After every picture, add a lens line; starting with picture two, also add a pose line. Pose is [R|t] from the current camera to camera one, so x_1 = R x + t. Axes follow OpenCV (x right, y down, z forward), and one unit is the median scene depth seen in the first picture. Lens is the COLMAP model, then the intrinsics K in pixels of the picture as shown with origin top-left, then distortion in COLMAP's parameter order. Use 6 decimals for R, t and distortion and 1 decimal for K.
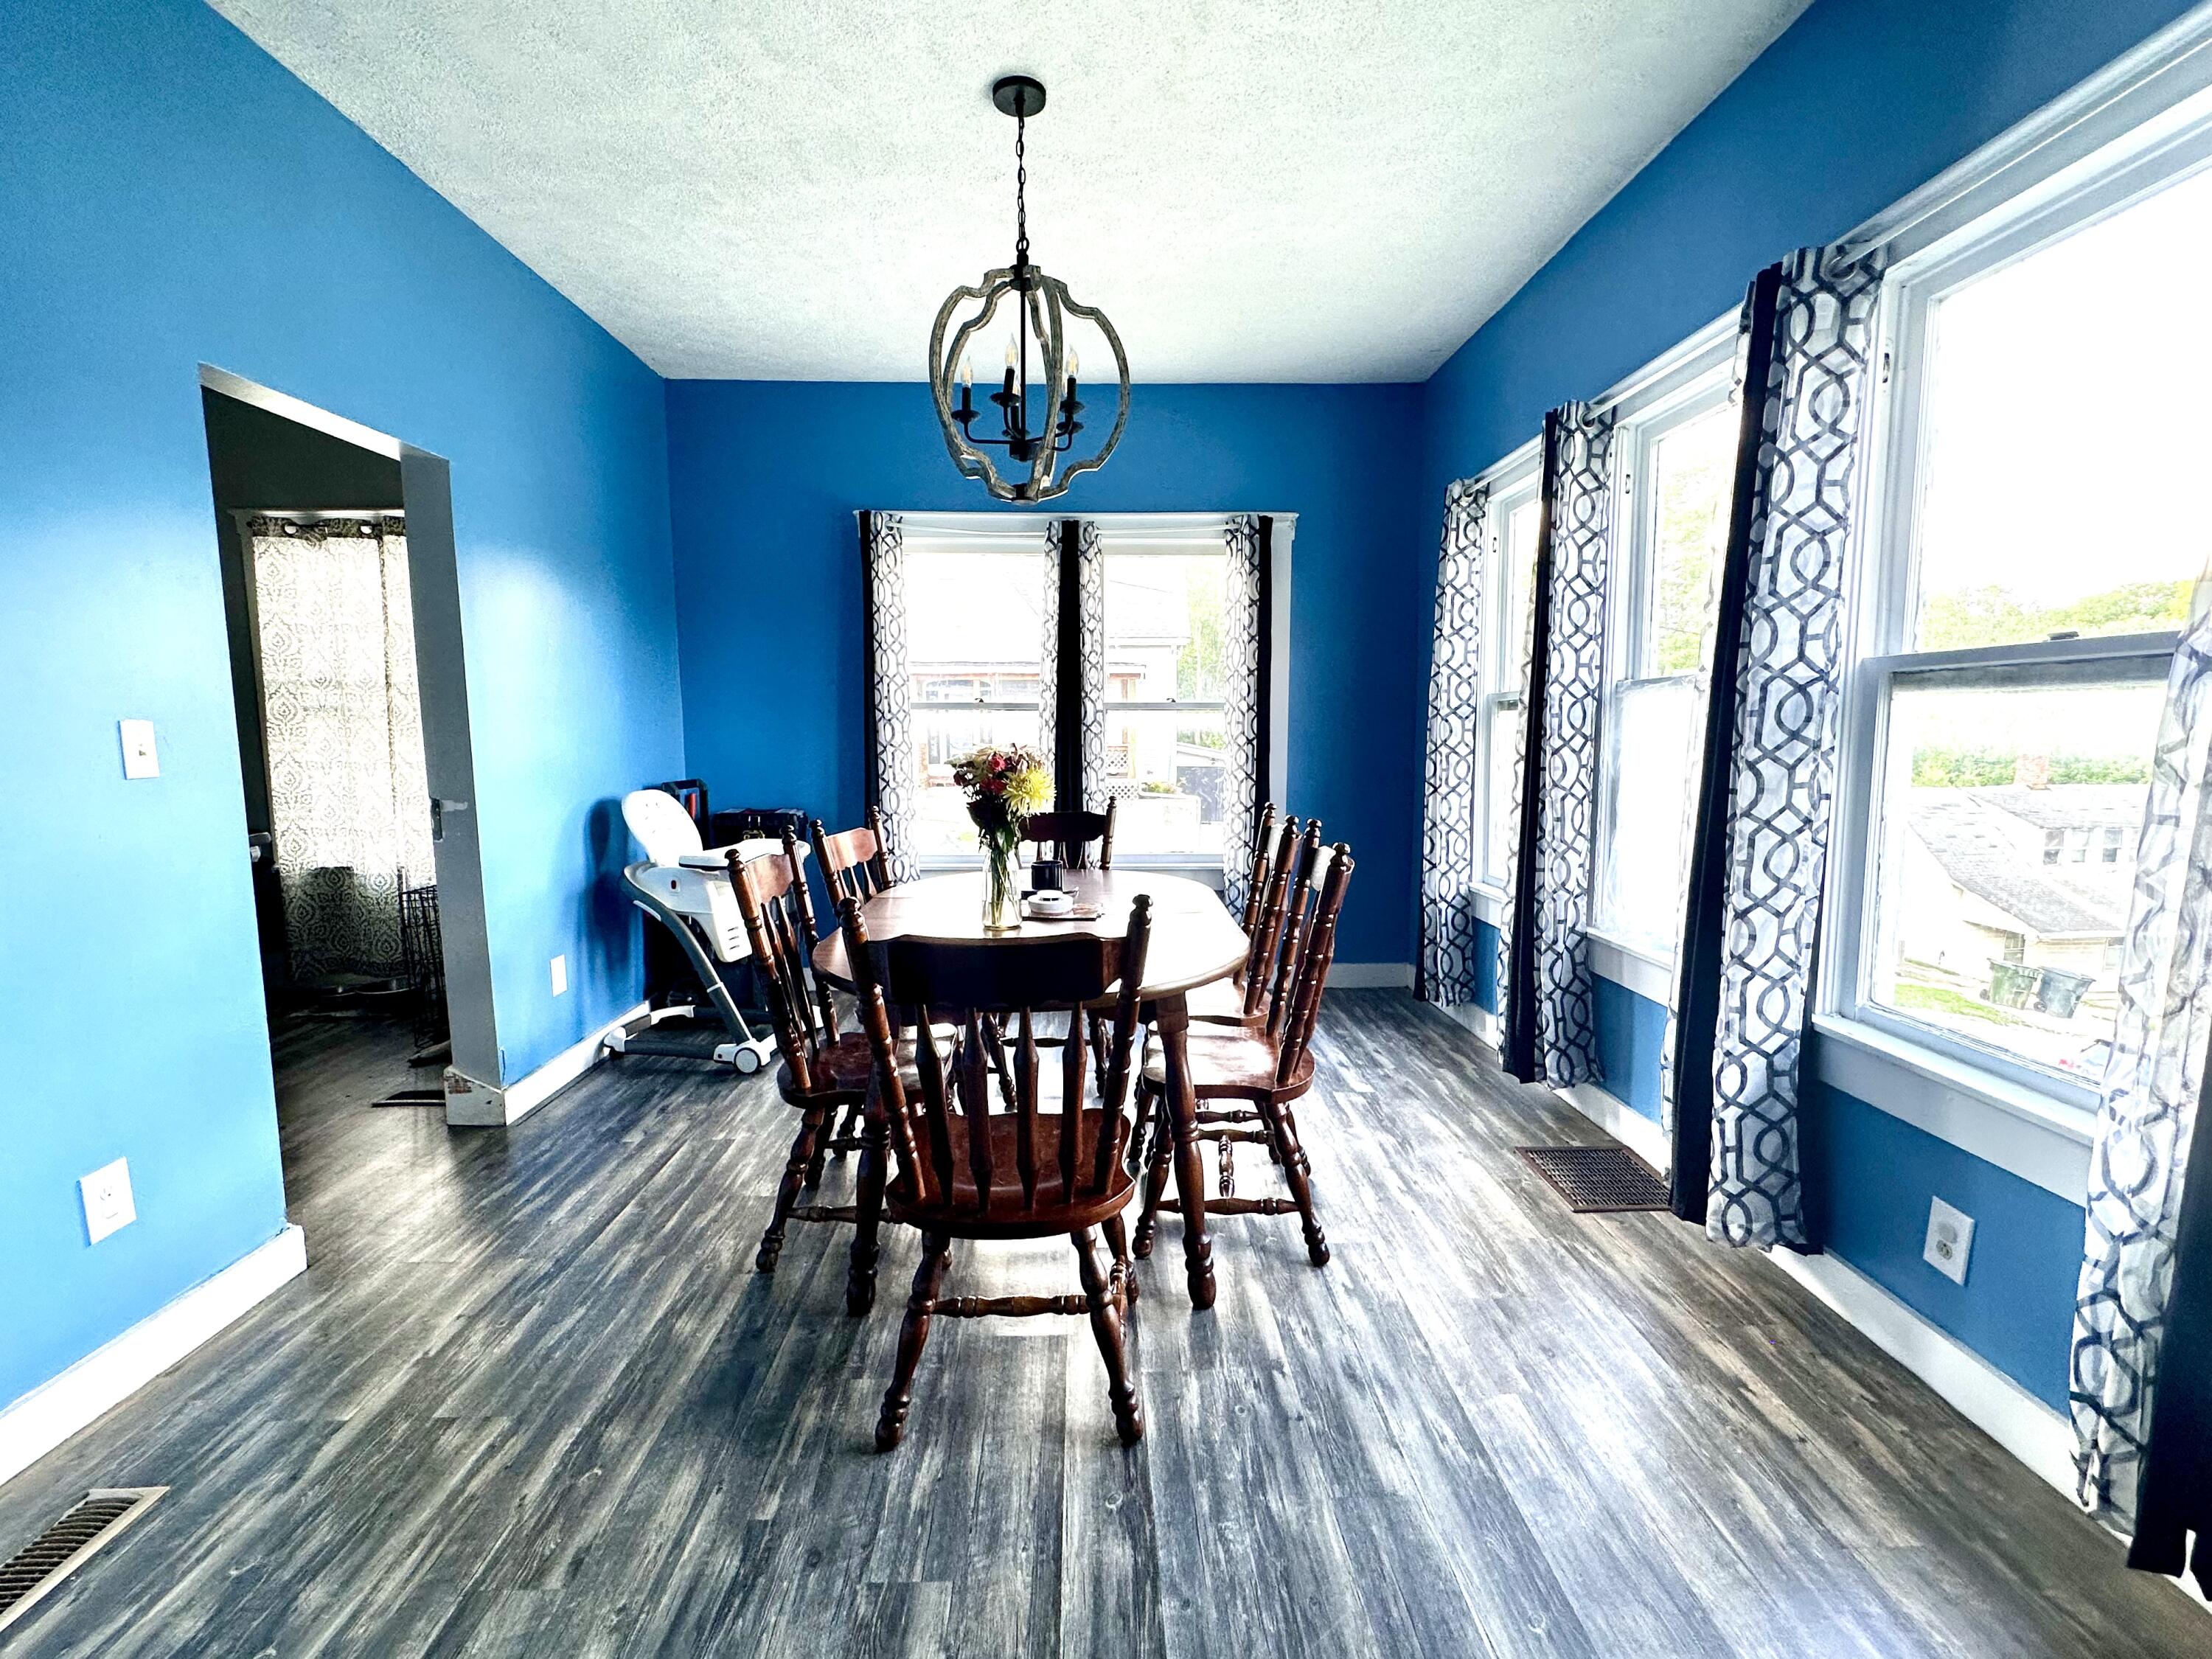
lens RADIAL K [[986.2, 0, 1100.8], [0, 986.2, 832.8], [0, 0, 1]] dist [-0.000007, 0.000052]
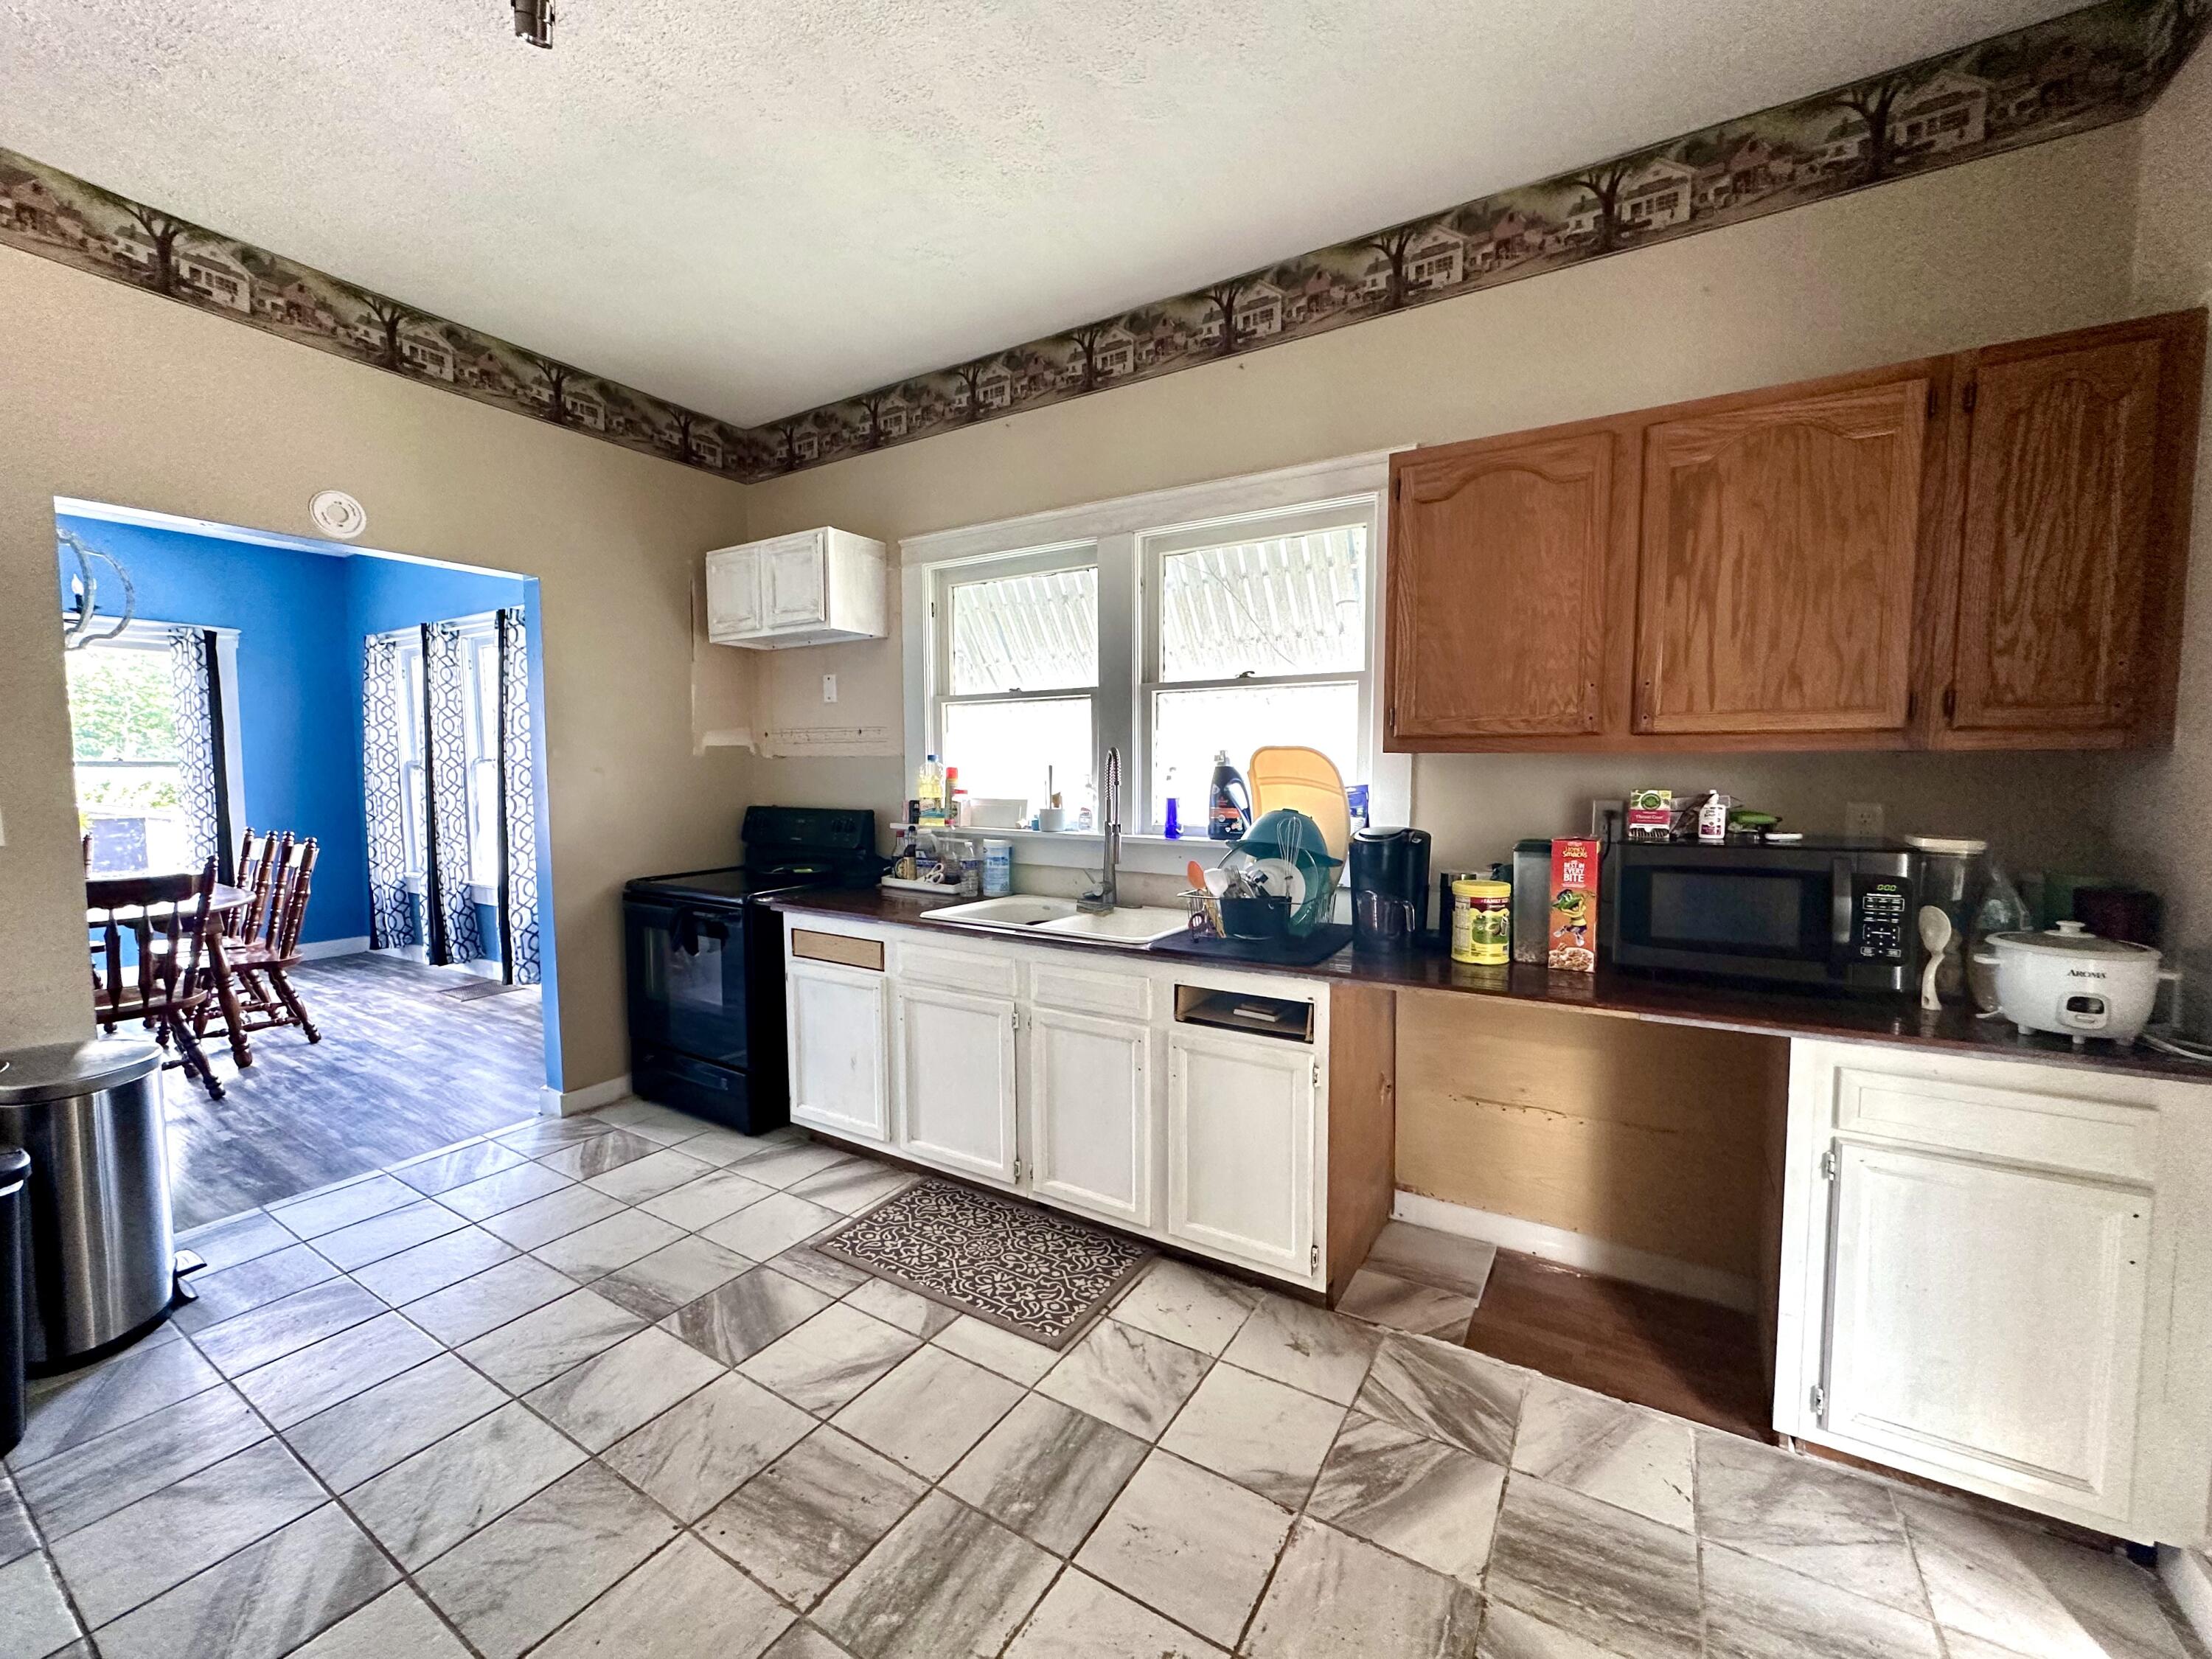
lens RADIAL K [[887.9, 0, 1104.7], [0, 887.9, 832.6], [0, 0, 1]] dist [-0.003026, 0.000505]
pose [[0.542593, -0.054013, 0.838257, -0.292062], [0.084579, 0.996372, 0.009454, 0.084720], [-0.835727, 0.065770, 0.545193, -1.002235]]
